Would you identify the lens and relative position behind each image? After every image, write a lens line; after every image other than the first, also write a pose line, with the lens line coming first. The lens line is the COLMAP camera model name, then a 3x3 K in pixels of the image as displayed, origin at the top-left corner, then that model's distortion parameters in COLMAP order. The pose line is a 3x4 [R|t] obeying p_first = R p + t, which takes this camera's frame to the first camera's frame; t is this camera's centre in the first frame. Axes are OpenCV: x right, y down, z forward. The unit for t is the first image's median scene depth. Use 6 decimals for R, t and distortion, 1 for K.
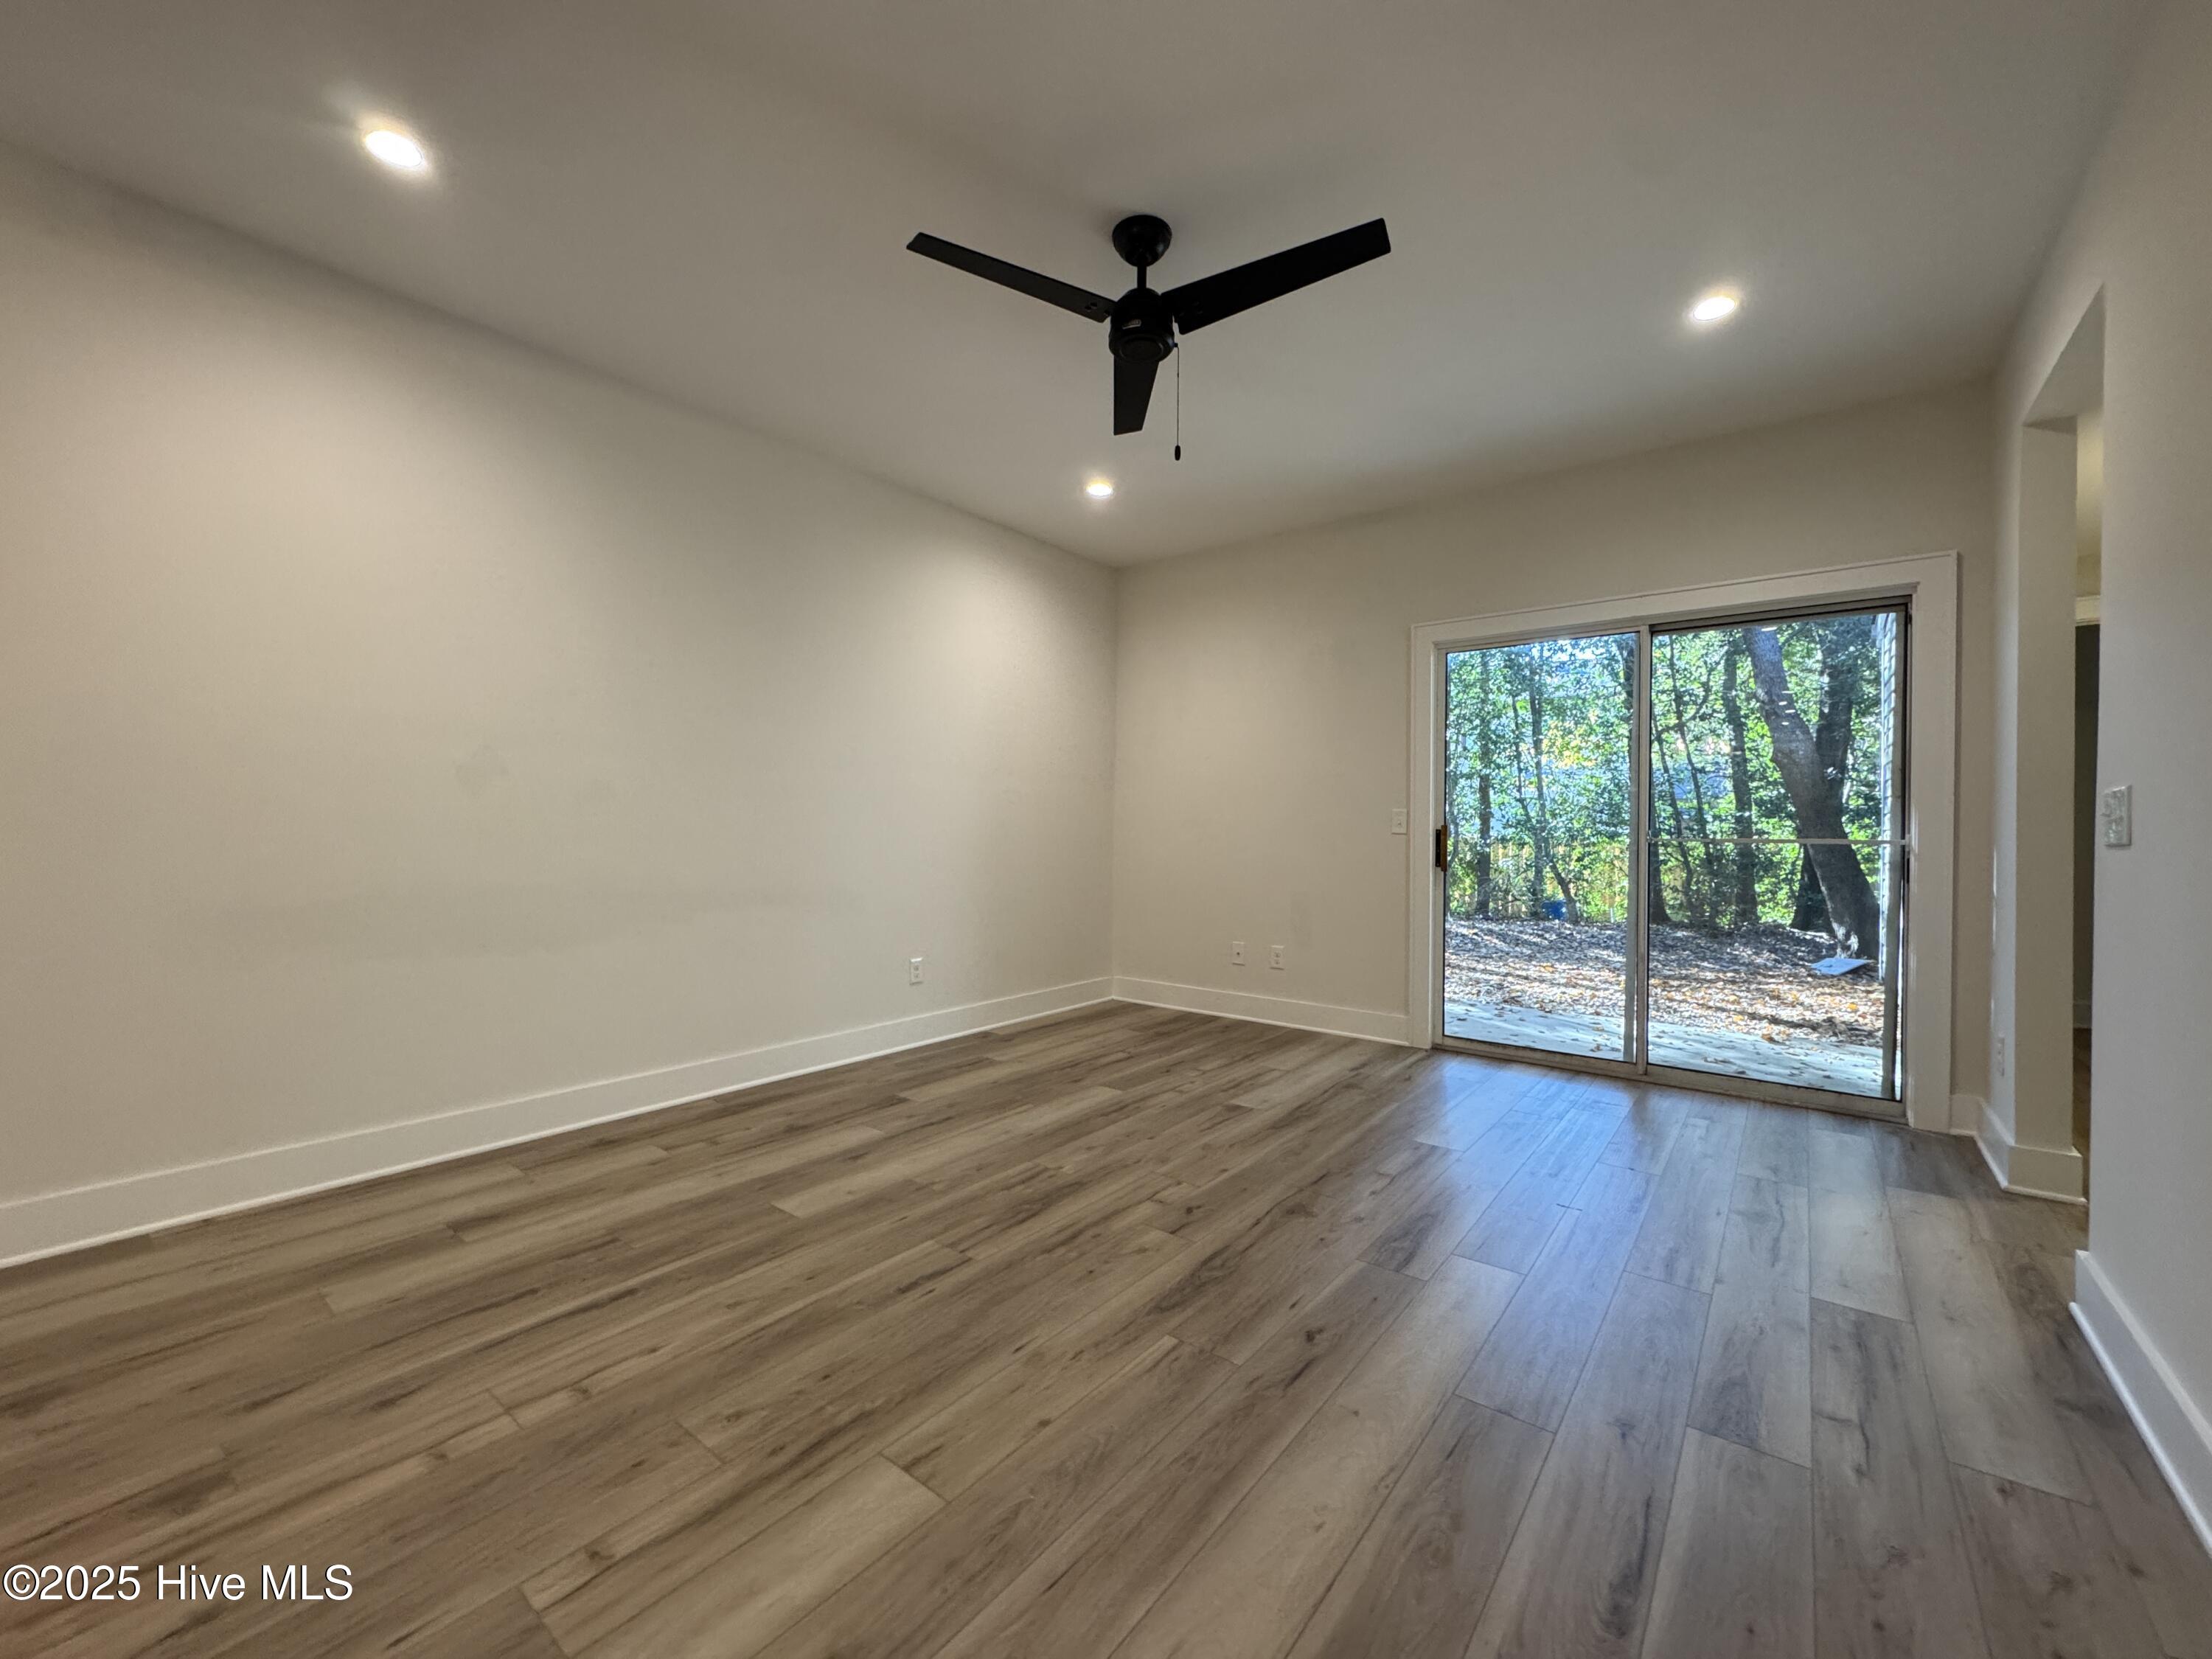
lens RADIAL K [[884.1, 0, 1106.1], [0, 884.1, 831.5], [0, 0, 1]] dist [-0.003189, 0.000168]
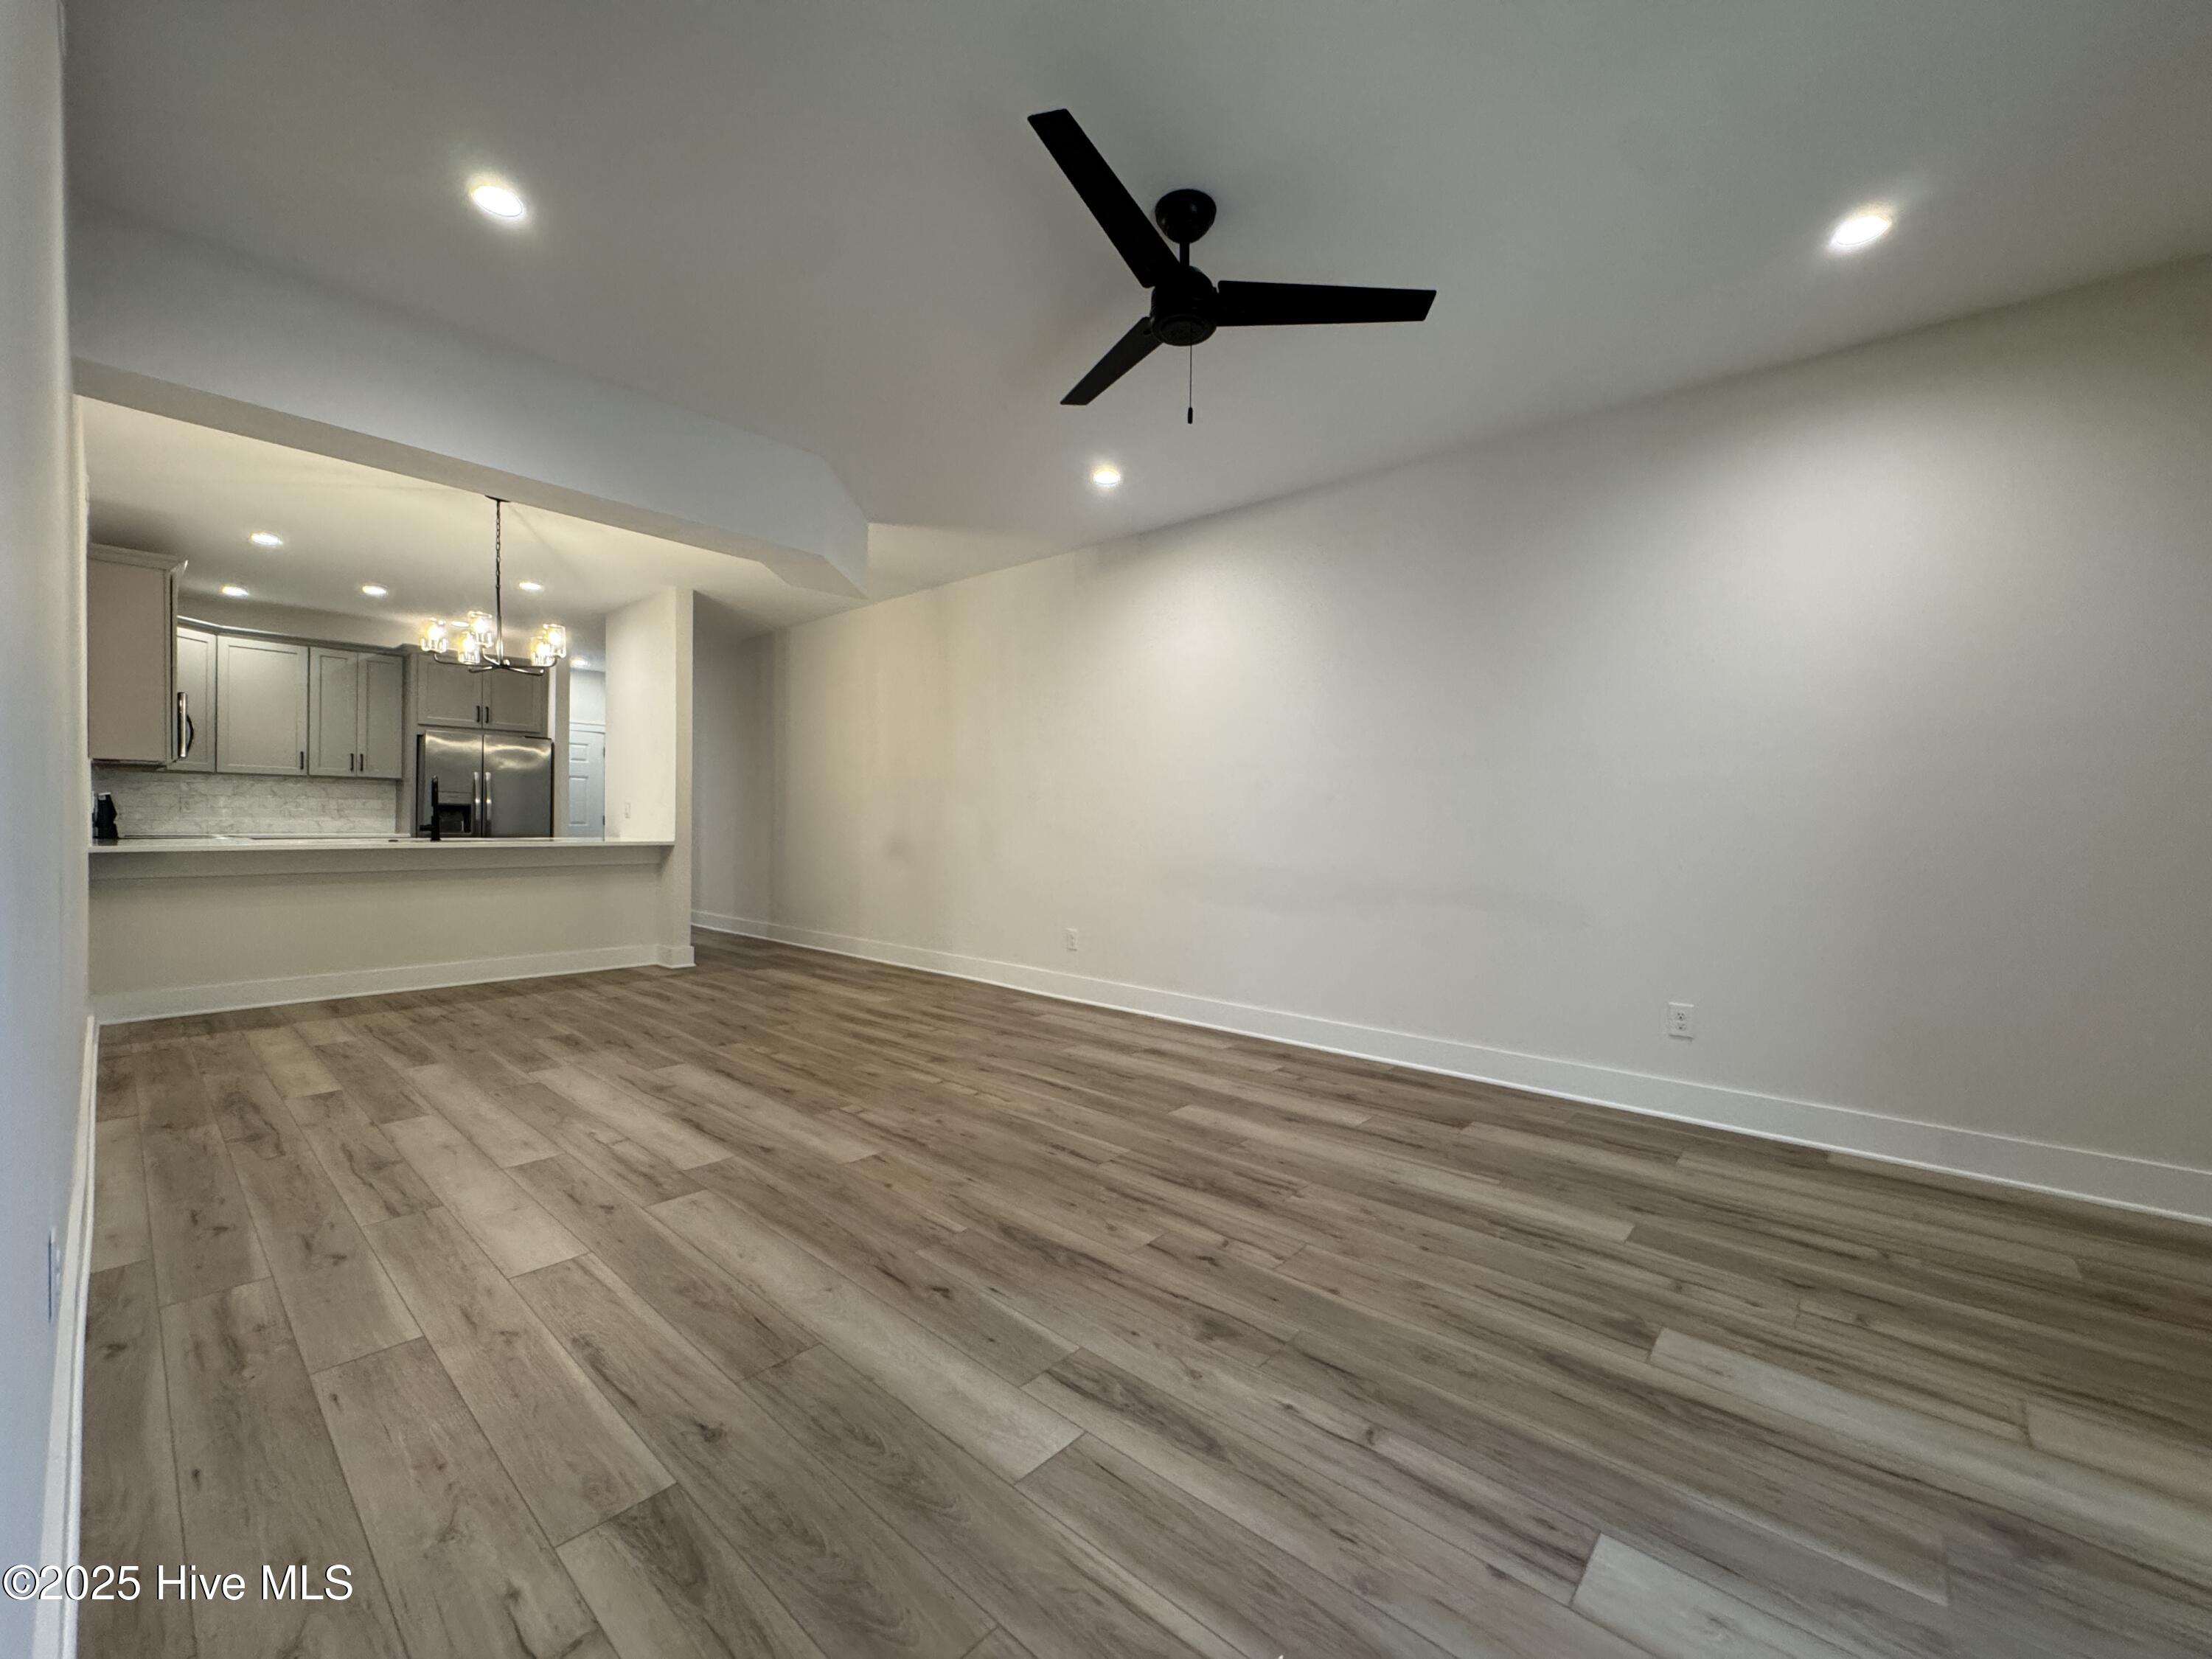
lens RADIAL K [[884.1, 0, 1106.1], [0, 884.1, 831.5], [0, 0, 1]] dist [-0.003189, 0.000168]
pose [[-0.054006, 0.003892, -0.998533, 0.971282], [-0.017958, 0.999827, 0.004868, 0.001470], [0.998379, 0.018194, -0.053927, 0.936202]]
